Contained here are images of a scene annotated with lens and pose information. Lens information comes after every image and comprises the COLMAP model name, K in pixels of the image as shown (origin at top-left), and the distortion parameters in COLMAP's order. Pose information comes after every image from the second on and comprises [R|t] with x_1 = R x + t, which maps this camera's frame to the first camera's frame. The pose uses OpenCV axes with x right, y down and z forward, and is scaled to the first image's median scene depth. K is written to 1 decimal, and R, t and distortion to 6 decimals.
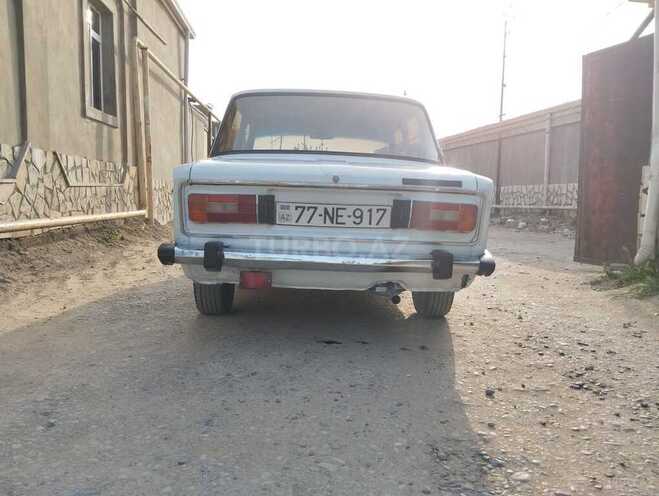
lens RADIAL K [[534.6, 0, 329.5], [0, 534.6, 234.8], [0, 0, 1]] dist [0.091651, -0.161418]
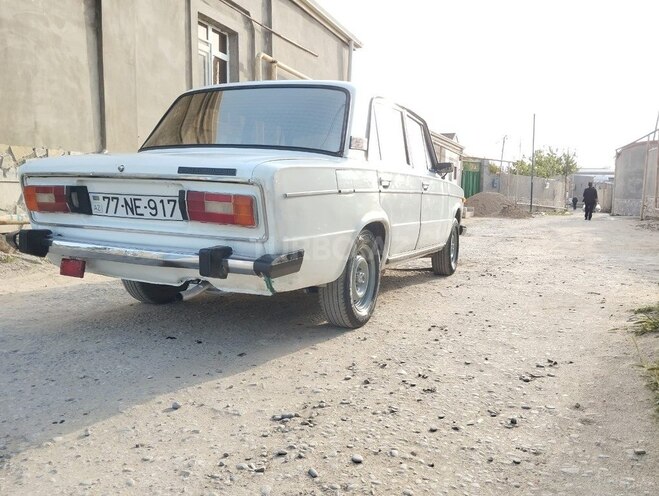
lens RADIAL K [[534.6, 0, 329.5], [0, 534.6, 234.8], [0, 0, 1]] dist [0.091651, -0.161418]
pose [[0.898823, 0.030935, -0.437218, 0.769476], [-0.036517, 0.999324, -0.004365, 0.007241], [0.436787, 0.019889, 0.899345, 0.267425]]
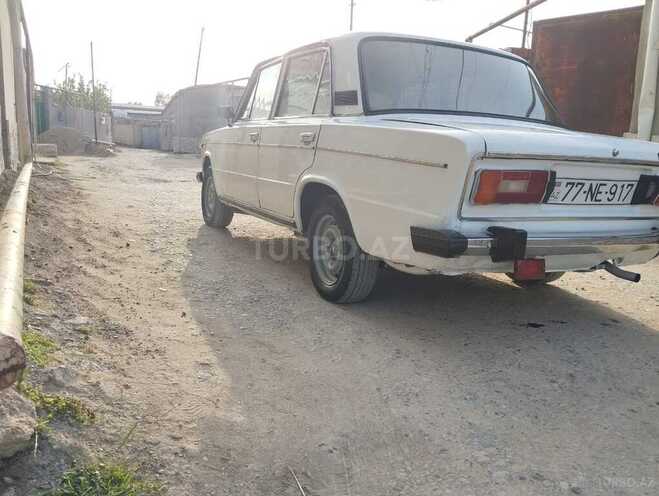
lens RADIAL K [[548.5, 0, 331.9], [0, 548.5, 232.1], [0, 0, 1]] dist [0.067748, -0.154011]
pose [[0.912834, -0.045507, 0.405787, -0.786467], [0.006749, 0.995316, 0.096439, -0.062210], [-0.408275, -0.085294, 0.908866, 0.323559]]
